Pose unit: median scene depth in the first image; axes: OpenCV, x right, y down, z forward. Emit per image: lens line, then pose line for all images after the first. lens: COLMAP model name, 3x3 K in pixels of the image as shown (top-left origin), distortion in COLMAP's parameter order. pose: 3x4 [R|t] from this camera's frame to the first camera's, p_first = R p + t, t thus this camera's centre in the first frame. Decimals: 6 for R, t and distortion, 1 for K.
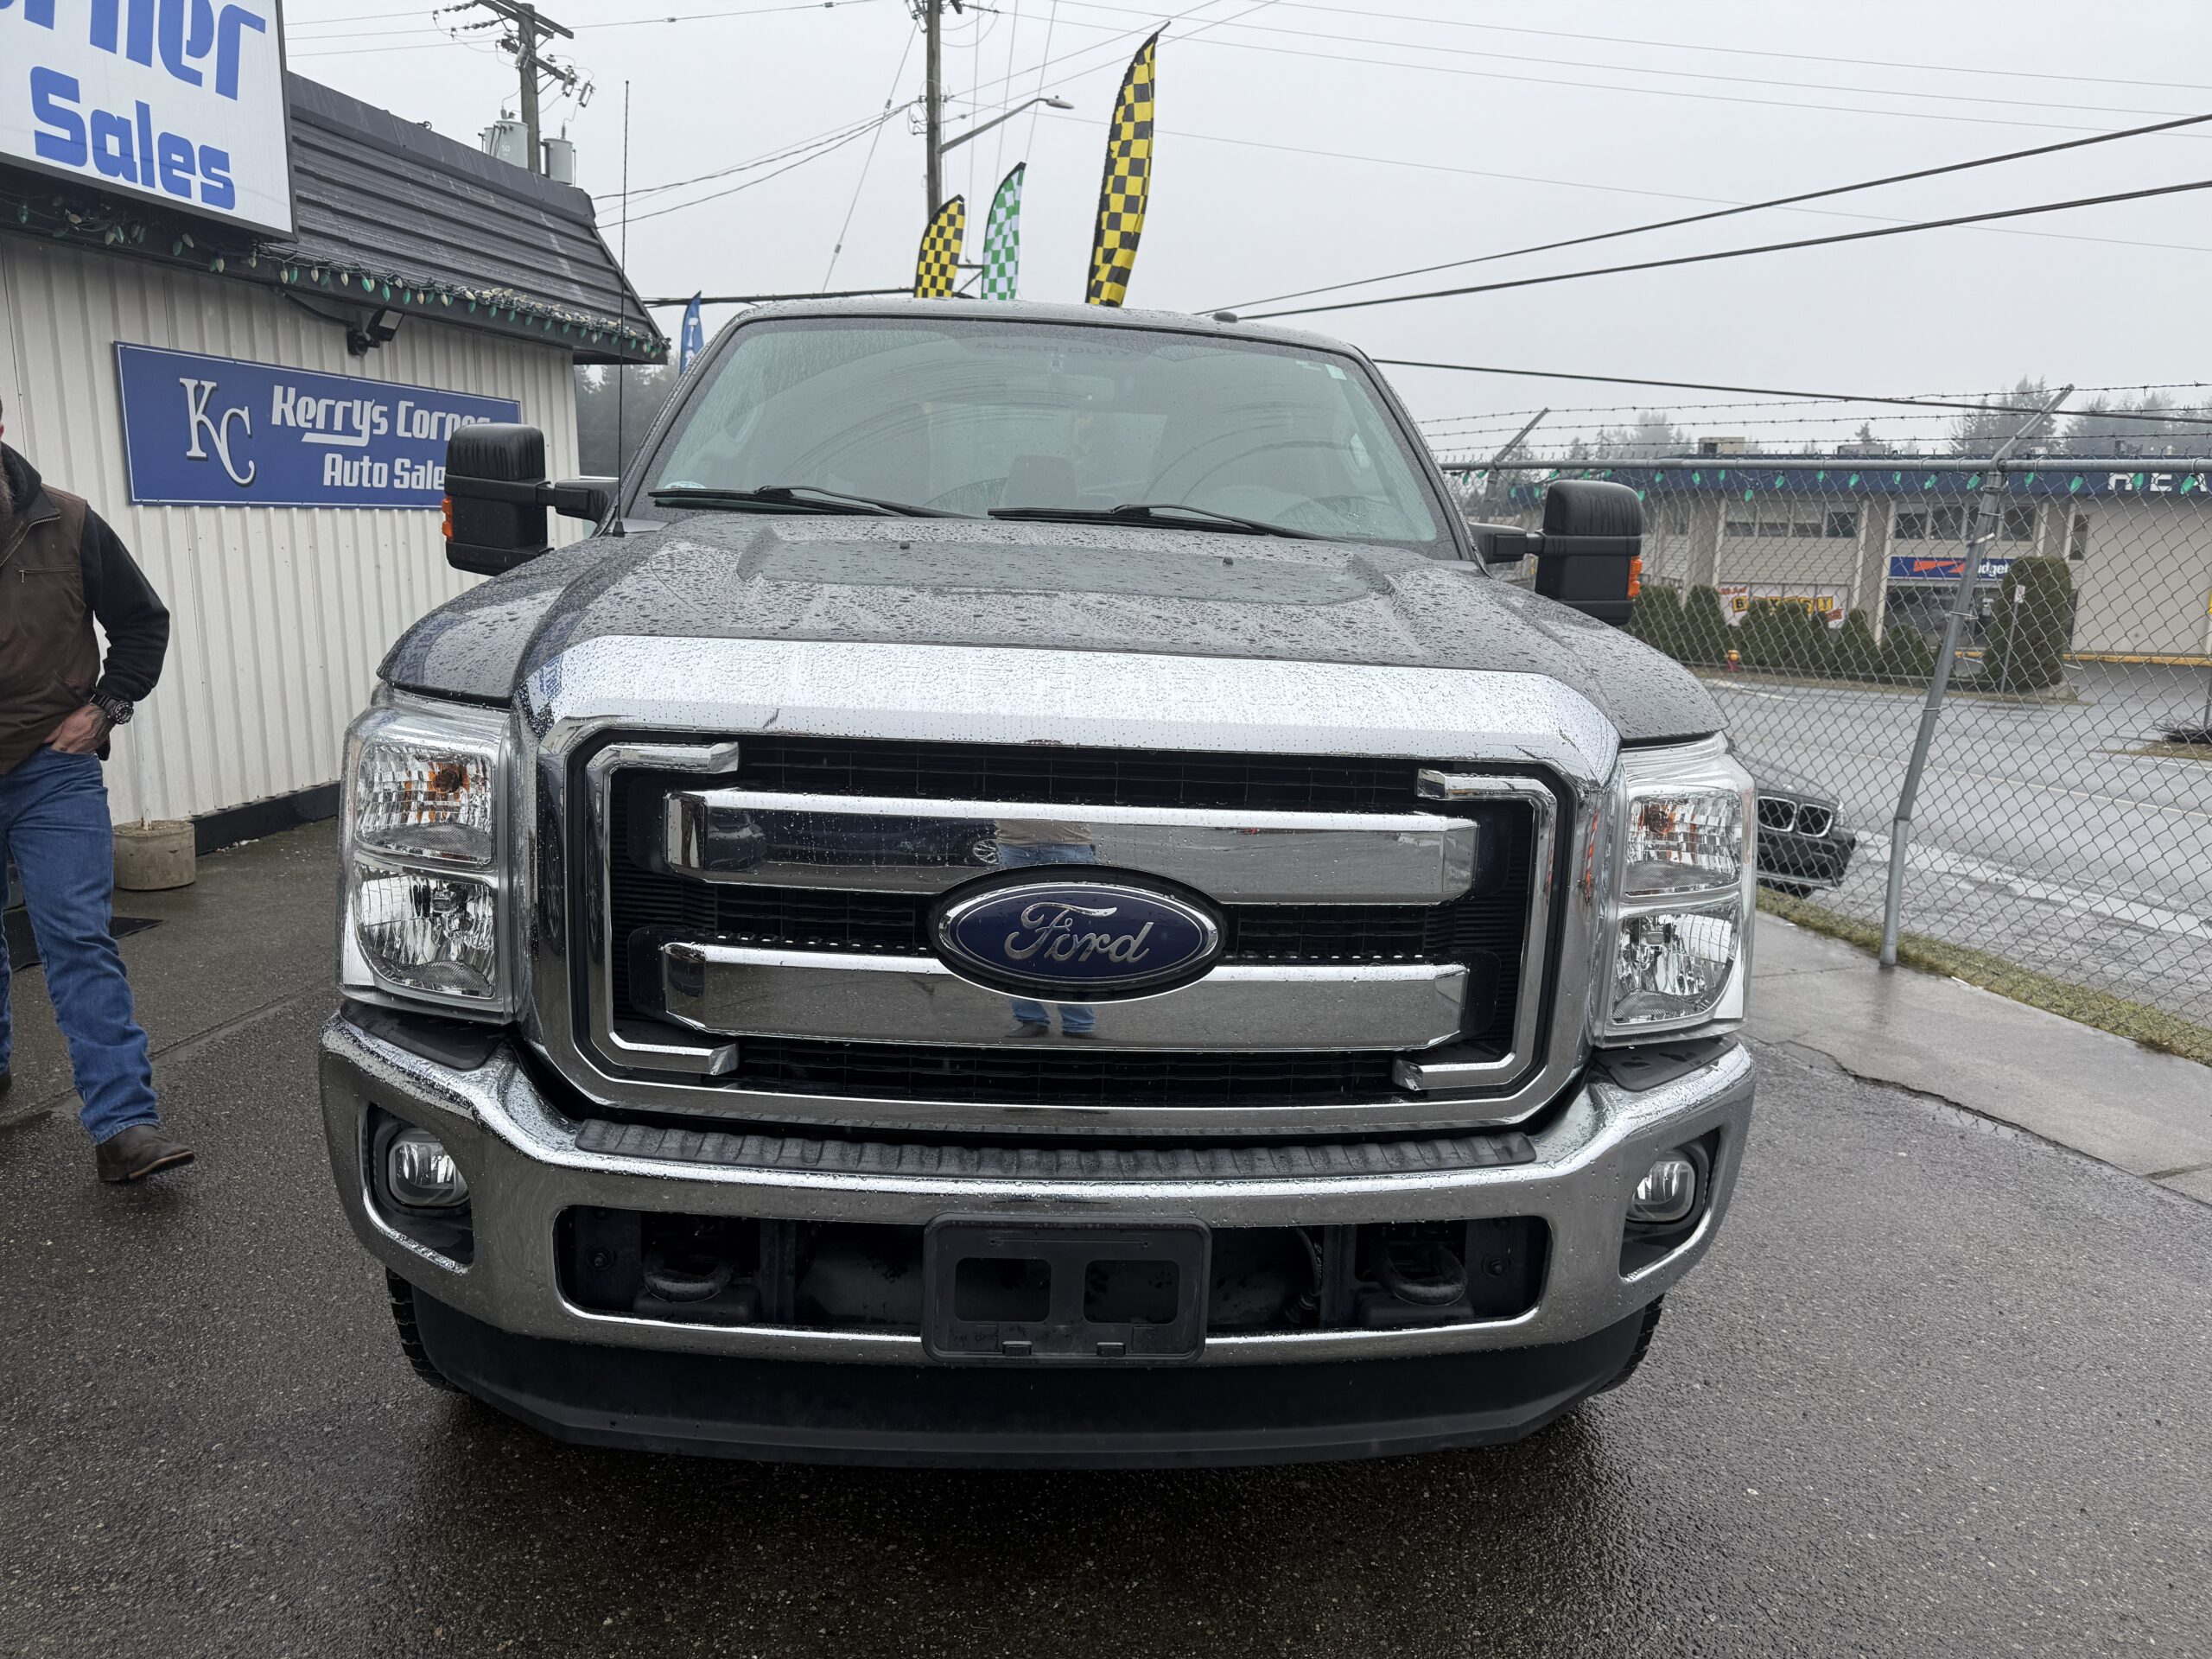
lens RADIAL K [[1537.0, 0, 1081.5], [0, 1537.0, 868.5], [0, 0, 1]] dist [0.001999, -0.021545]
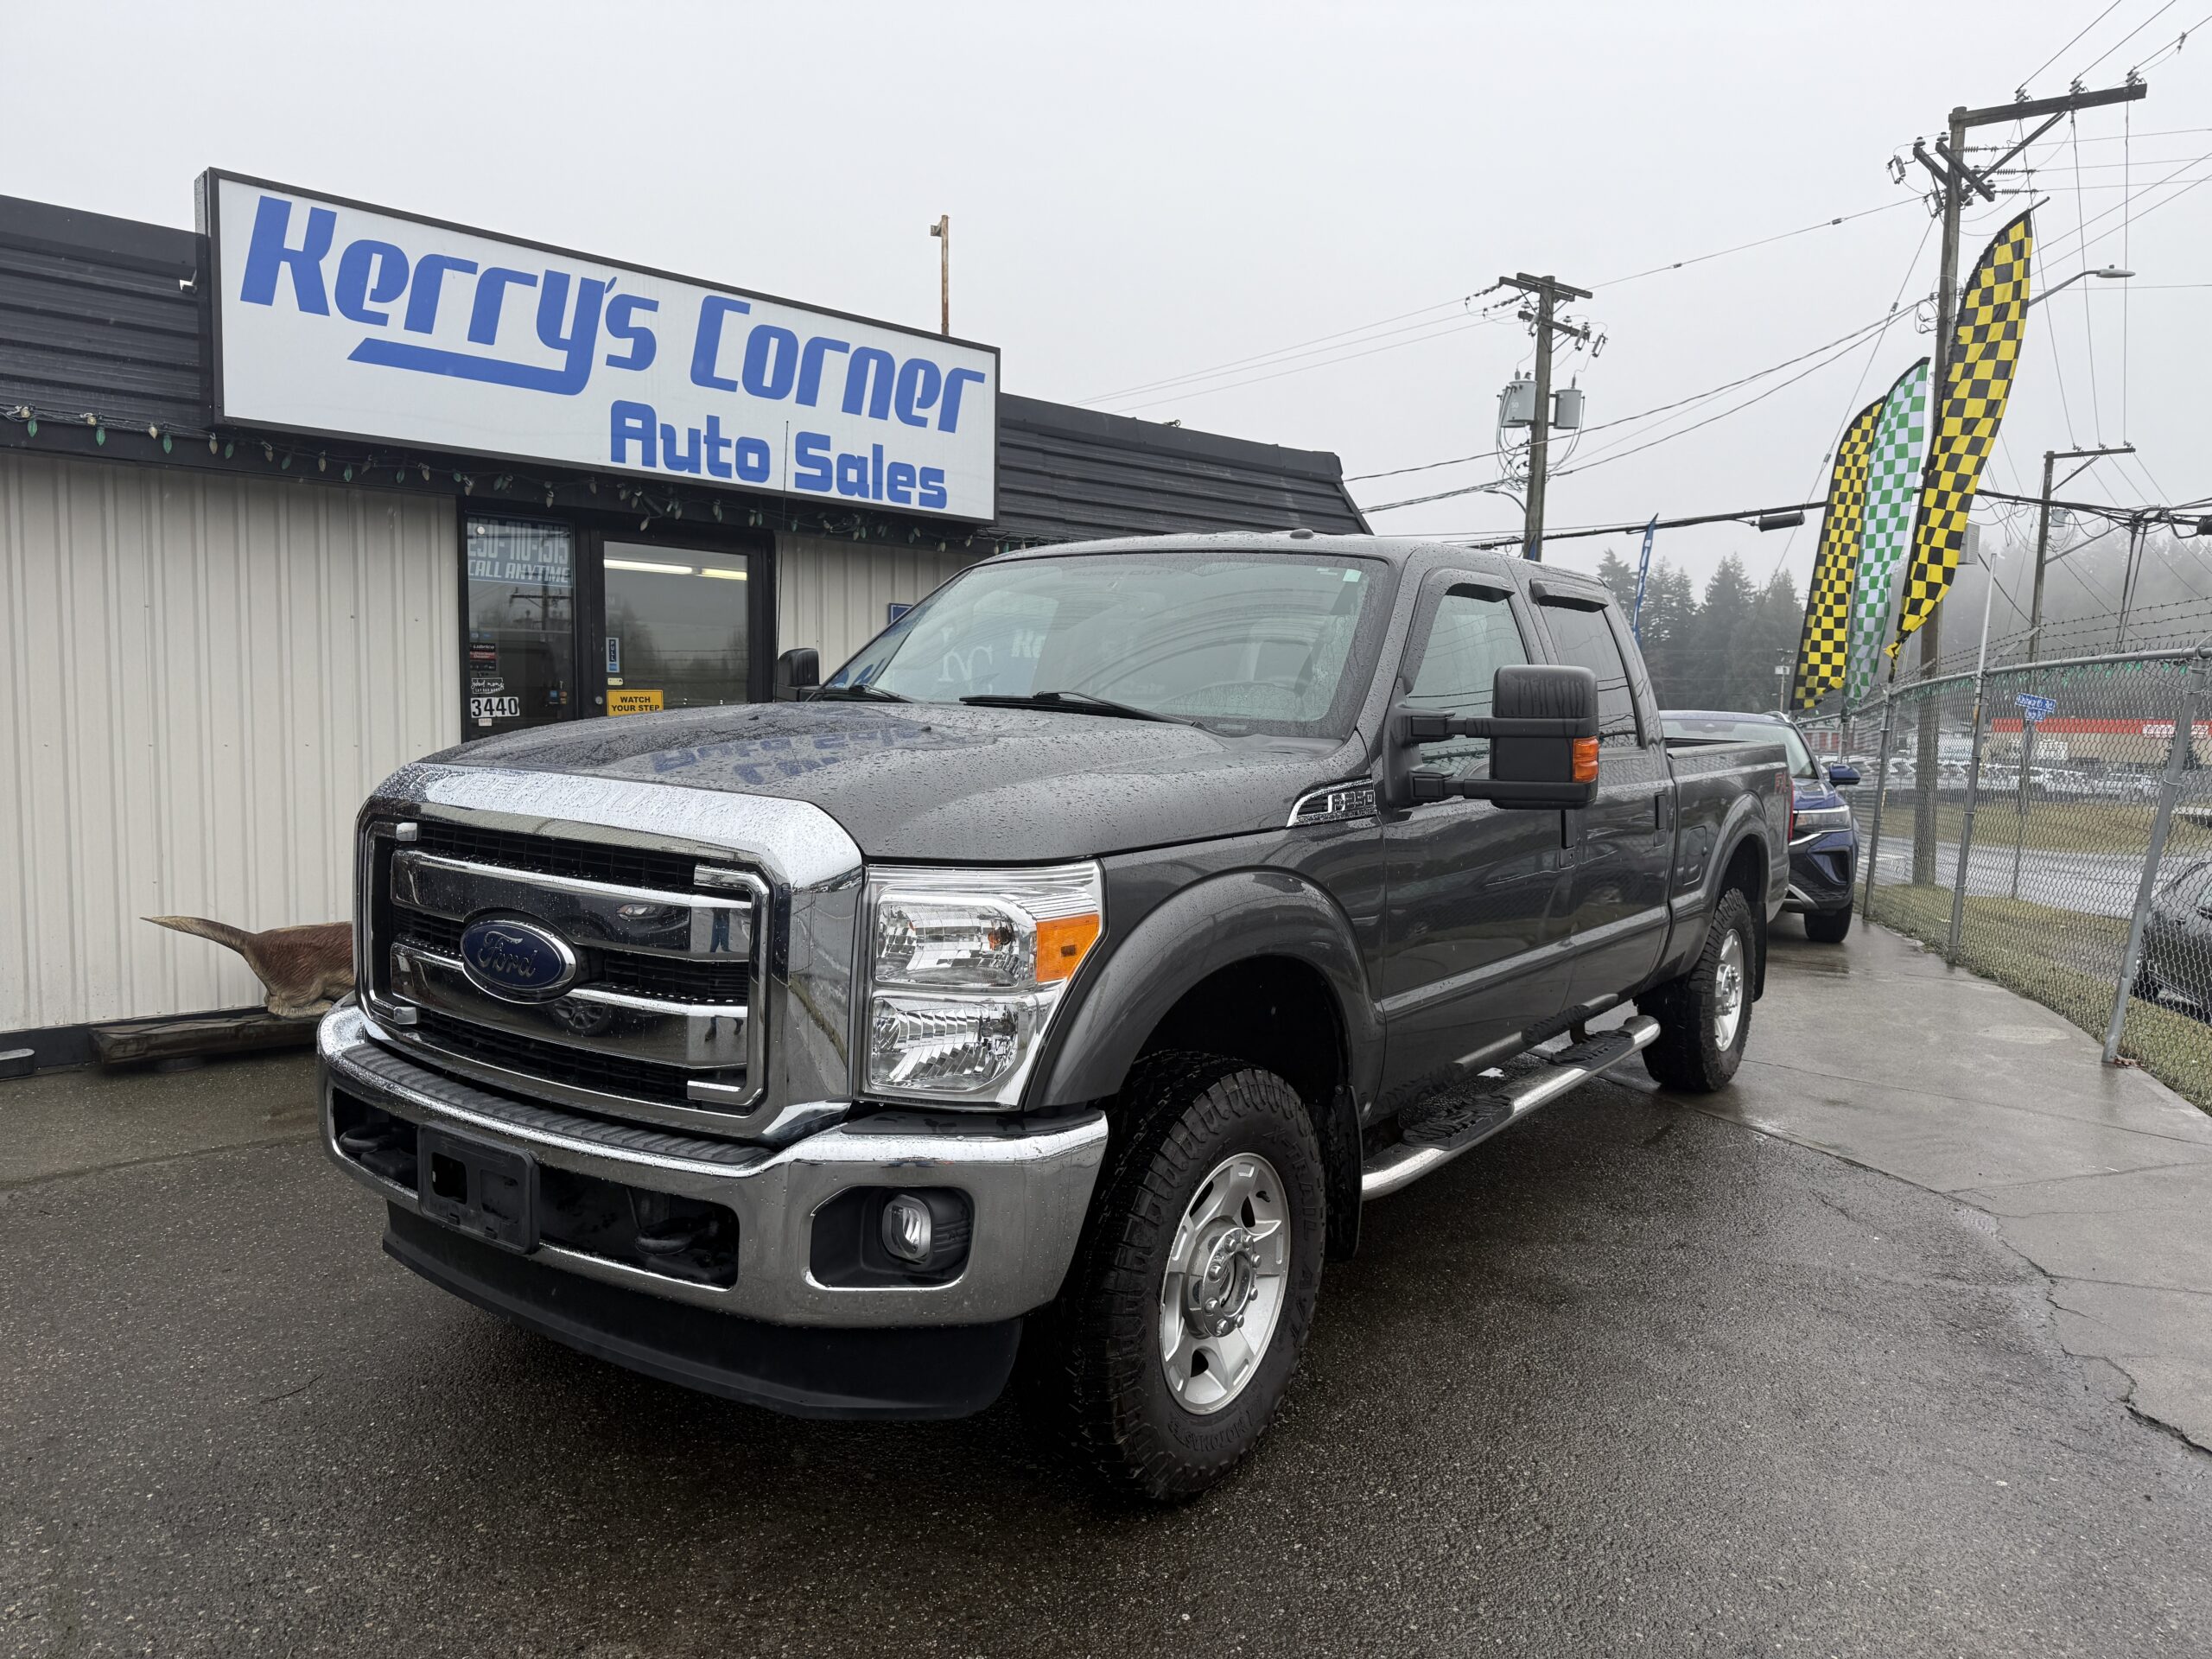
lens RADIAL K [[1537.0, 0, 1110.5], [0, 1537.0, 833.7], [0, 0, 1]] dist [0.001999, -0.021545]
pose [[0.799080, 0.031713, -0.600388, 0.433422], [-0.126566, 0.985103, -0.116418, 0.007533], [0.587752, 0.169016, 0.791190, 0.029099]]
